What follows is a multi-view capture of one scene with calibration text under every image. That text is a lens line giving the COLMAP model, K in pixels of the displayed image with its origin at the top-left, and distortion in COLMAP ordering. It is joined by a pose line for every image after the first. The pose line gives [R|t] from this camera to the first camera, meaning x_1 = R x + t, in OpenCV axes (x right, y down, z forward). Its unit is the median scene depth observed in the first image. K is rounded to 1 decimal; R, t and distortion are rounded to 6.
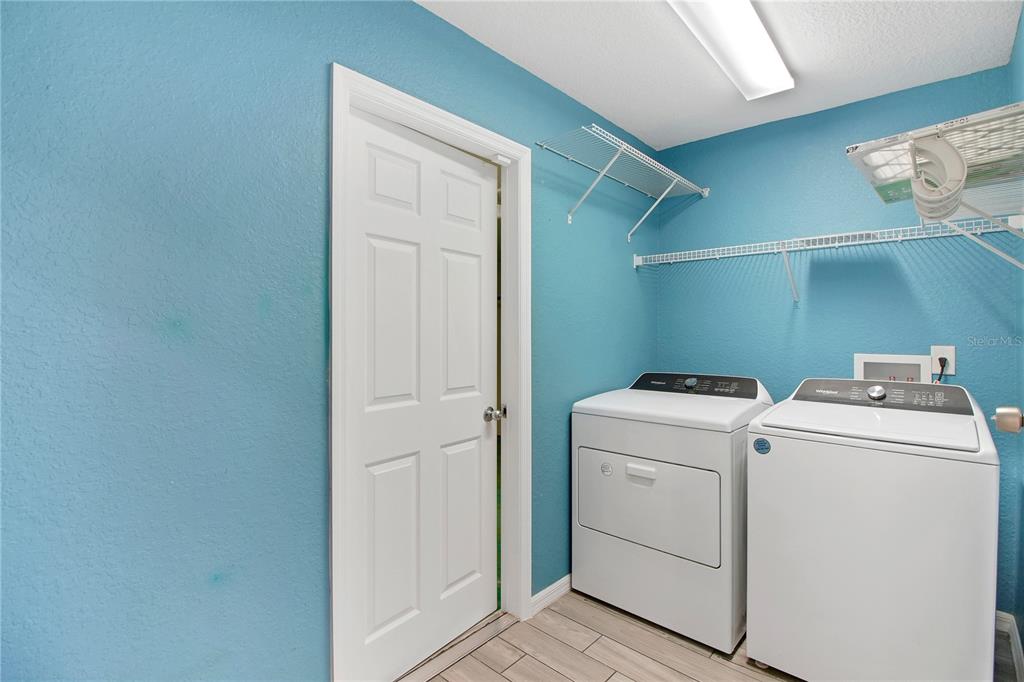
lens RADIAL K [[462.2, 0, 507.4], [0, 462.2, 325.3], [0, 0, 1]] dist [0.000872, -0.011674]
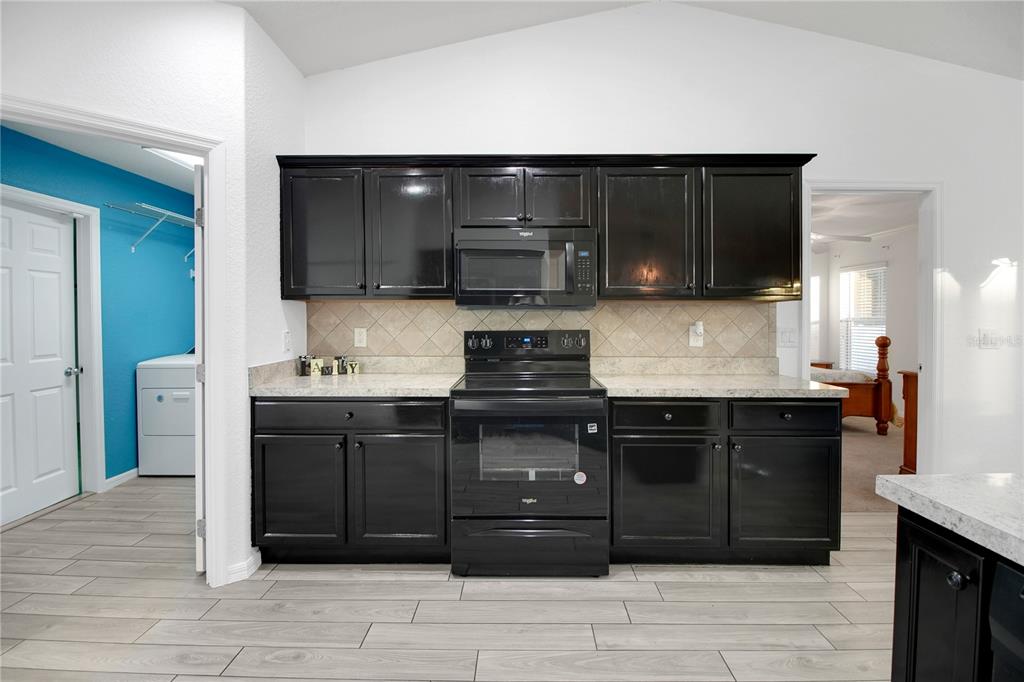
lens RADIAL K [[462.2, 0, 507.4], [0, 462.2, 325.3], [0, 0, 1]] dist [0.000872, -0.011674]
pose [[0.740422, -0.014953, 0.671976, 0.021604], [-0.008112, 0.999481, 0.031180, -0.029443], [-0.672094, -0.028537, 0.739916, -1.179529]]
